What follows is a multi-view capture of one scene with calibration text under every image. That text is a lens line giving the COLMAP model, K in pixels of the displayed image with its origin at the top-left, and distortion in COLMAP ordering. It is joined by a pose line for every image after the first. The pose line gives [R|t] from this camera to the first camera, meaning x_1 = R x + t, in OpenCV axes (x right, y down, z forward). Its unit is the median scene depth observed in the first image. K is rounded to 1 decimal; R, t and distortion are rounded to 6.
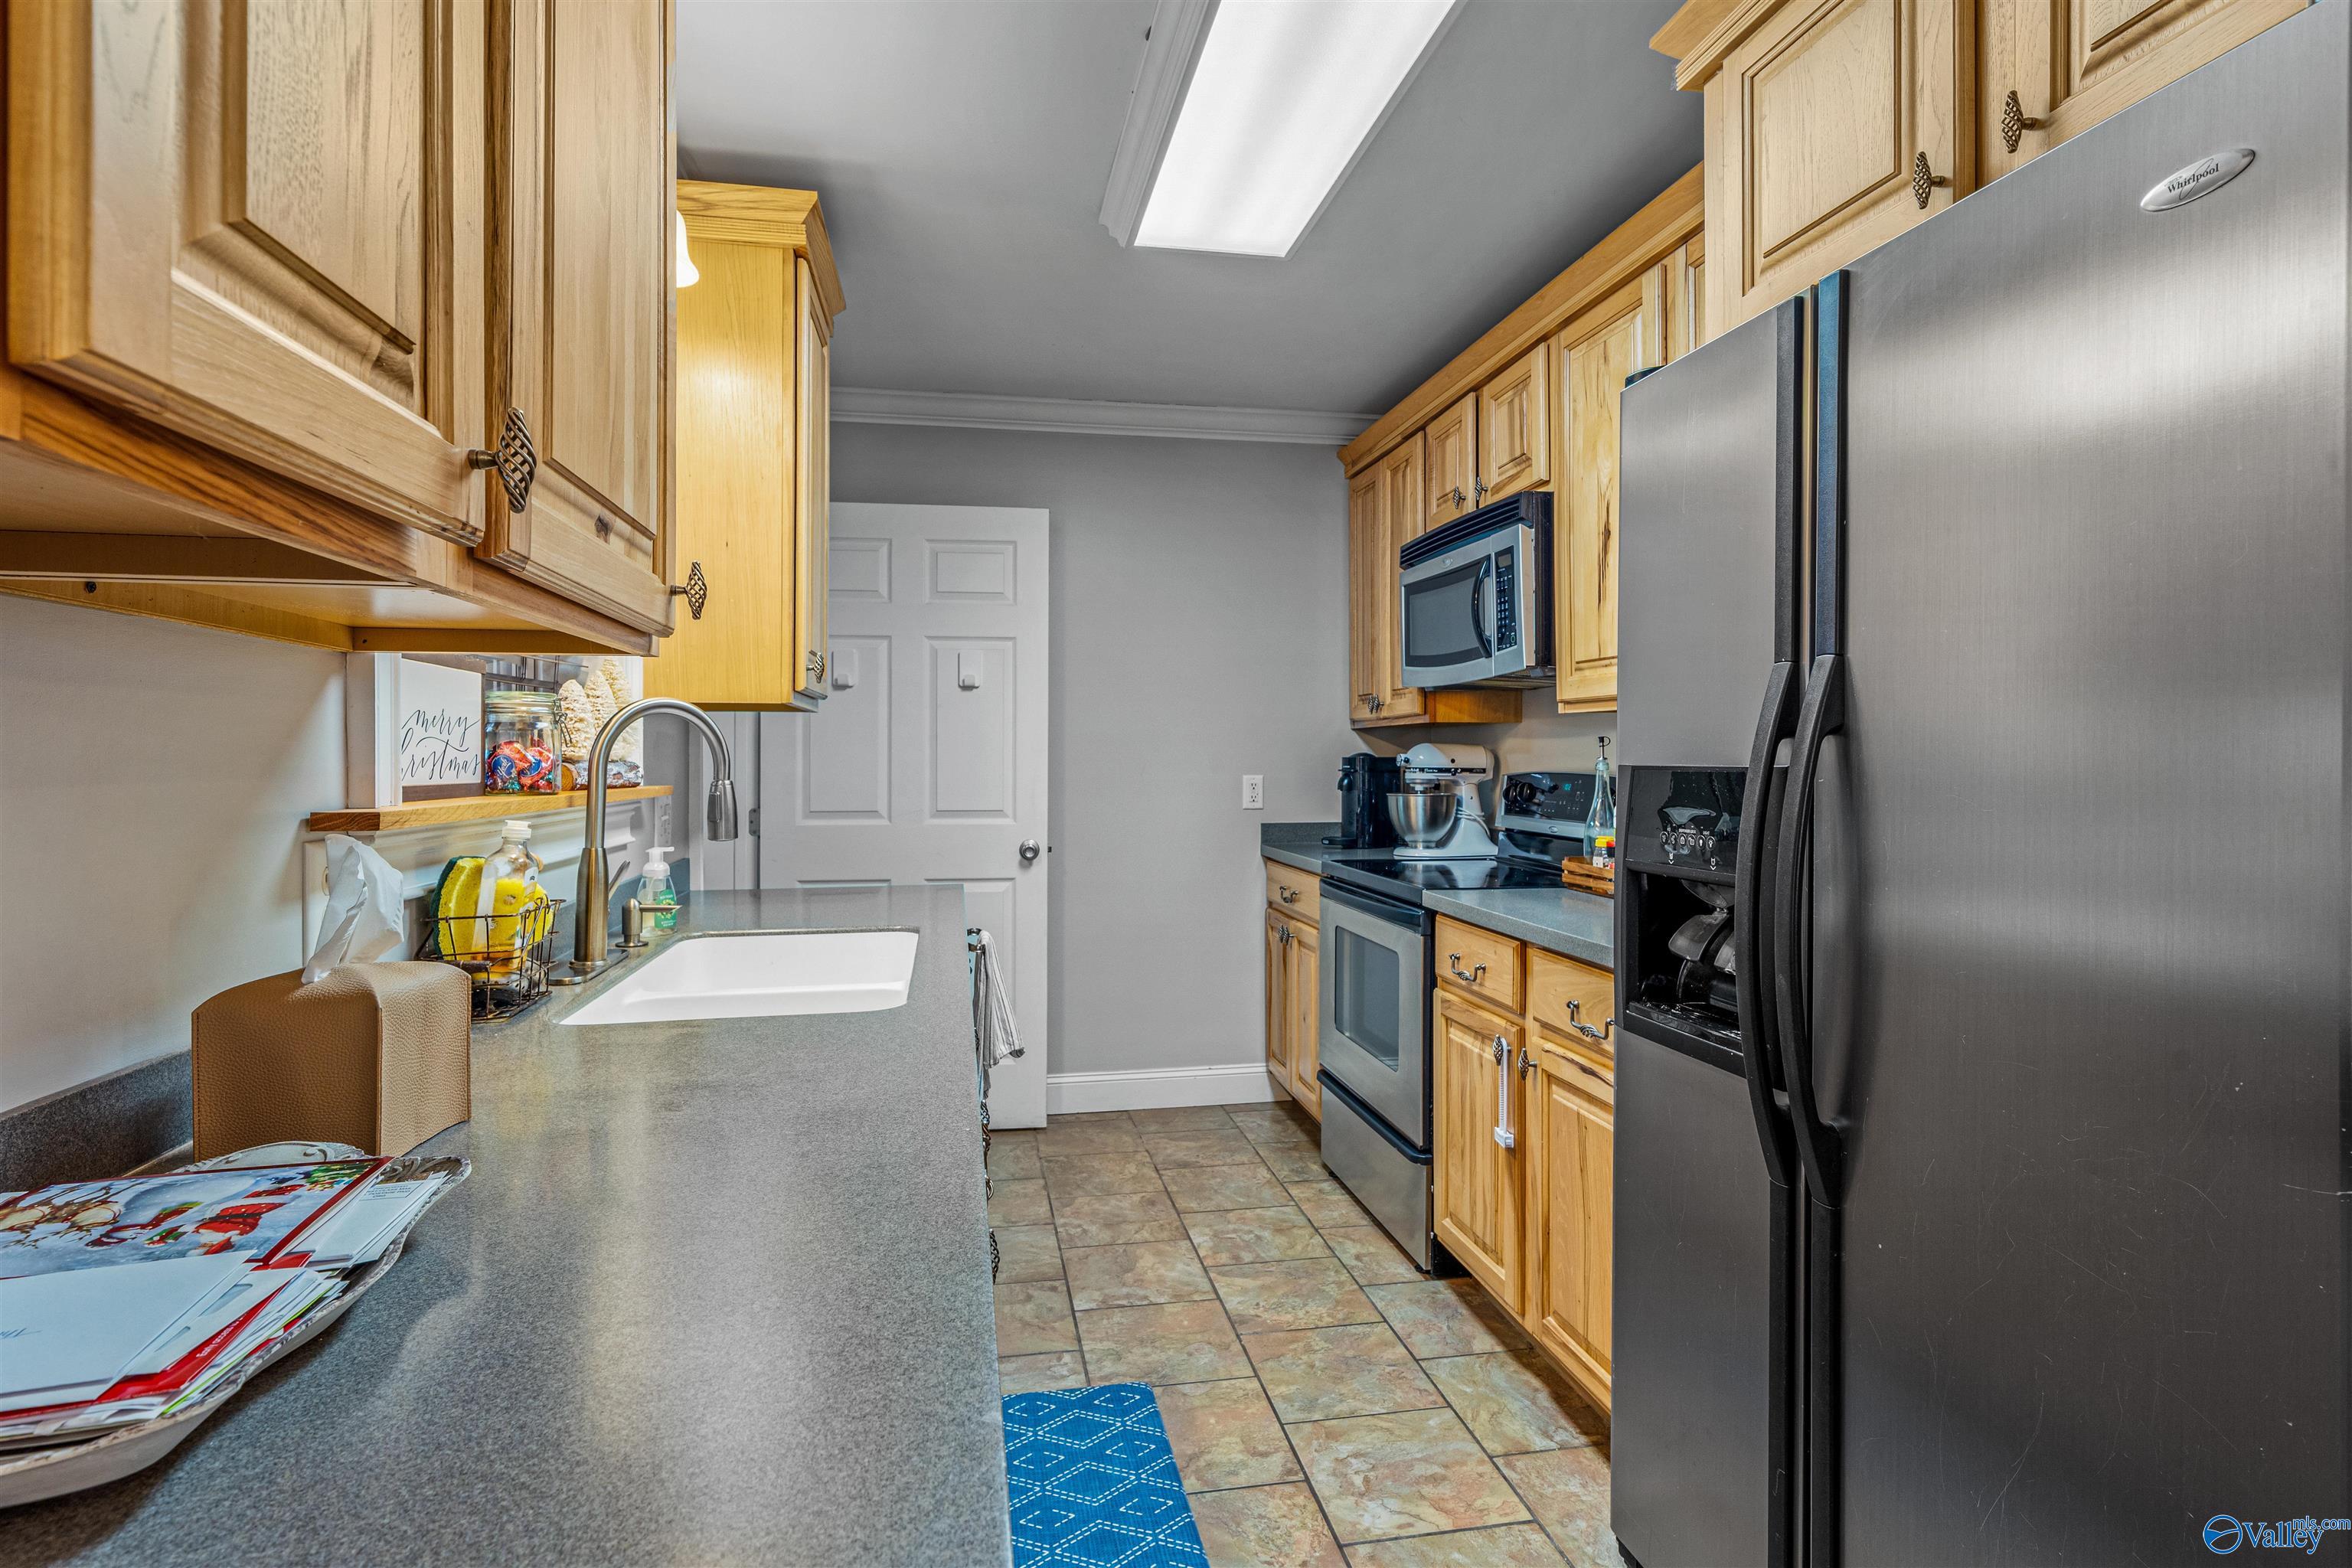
lens RADIAL K [[1159.4, 0, 1173.4], [0, 1159.4, 764.4], [0, 0, 1]] dist [-0.001674, -0.000249]
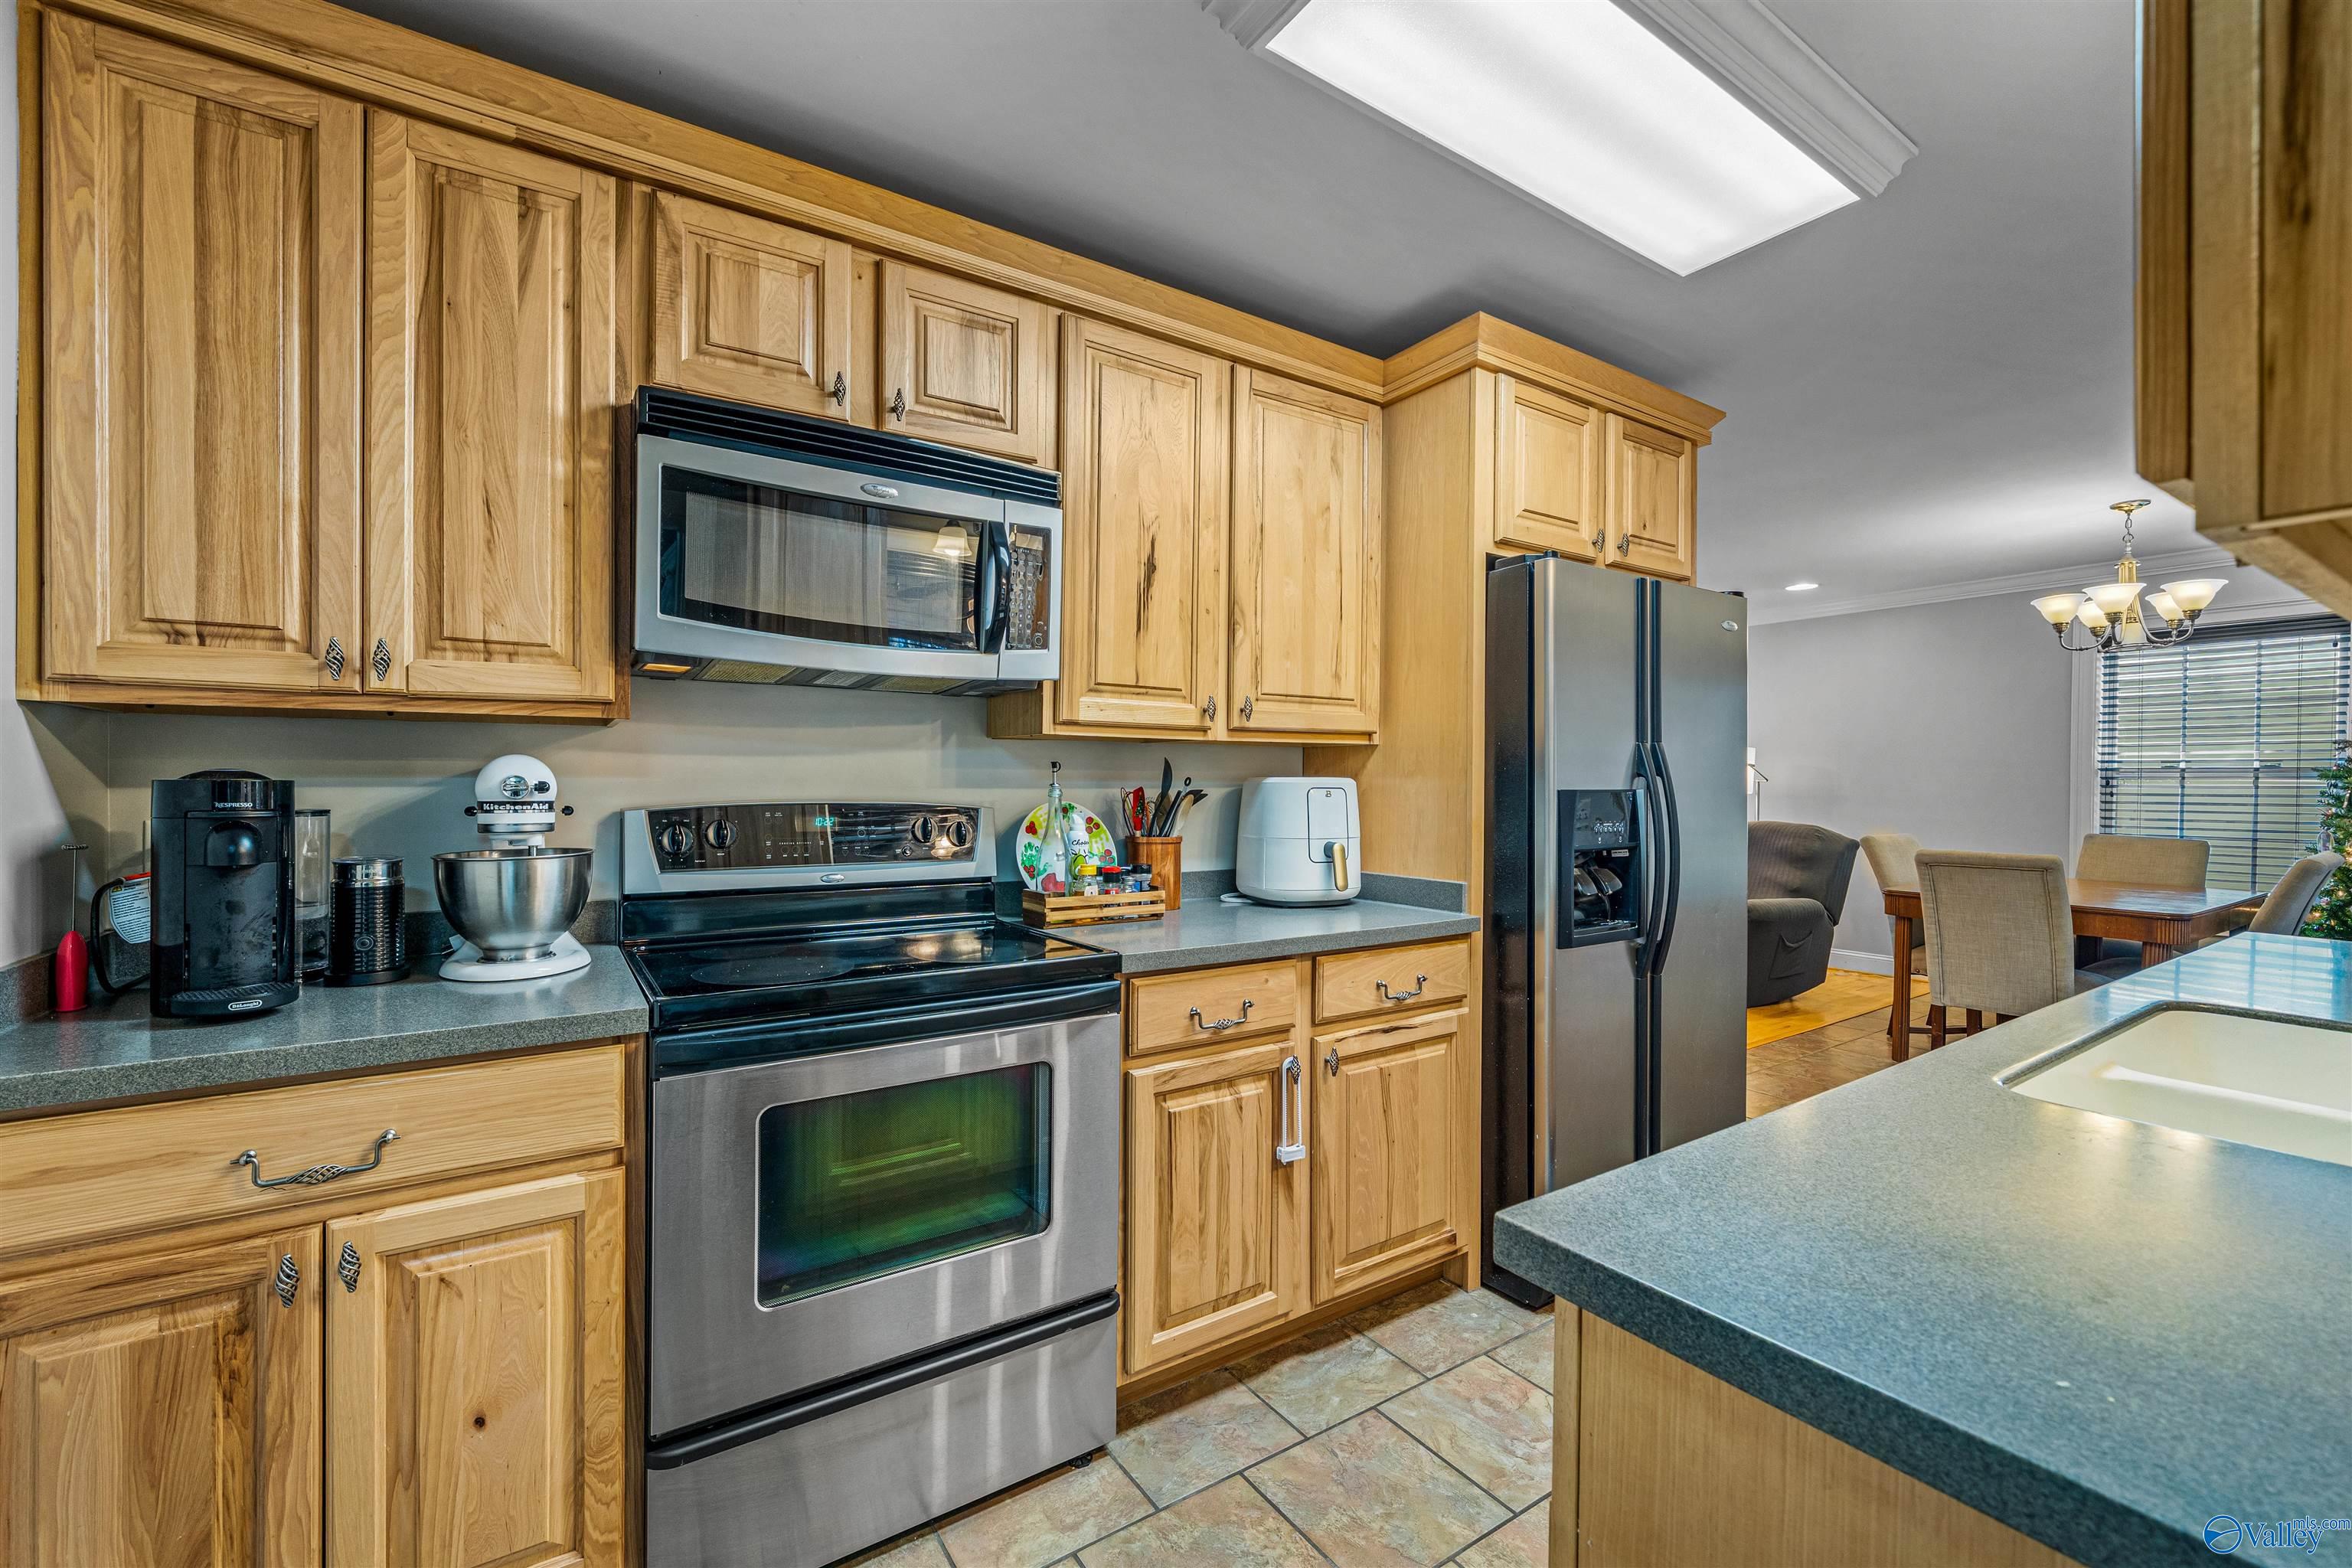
lens RADIAL K [[940.5, 0, 1174.4], [0, 940.5, 791.9], [0, 0, 1]] dist [-0.000212, 0.000115]
pose [[-0.379171, -0.011373, 0.925257, -0.494134], [-0.000485, 0.999927, 0.012092, -0.010568], [-0.925326, 0.004136, -0.379149, 1.561990]]
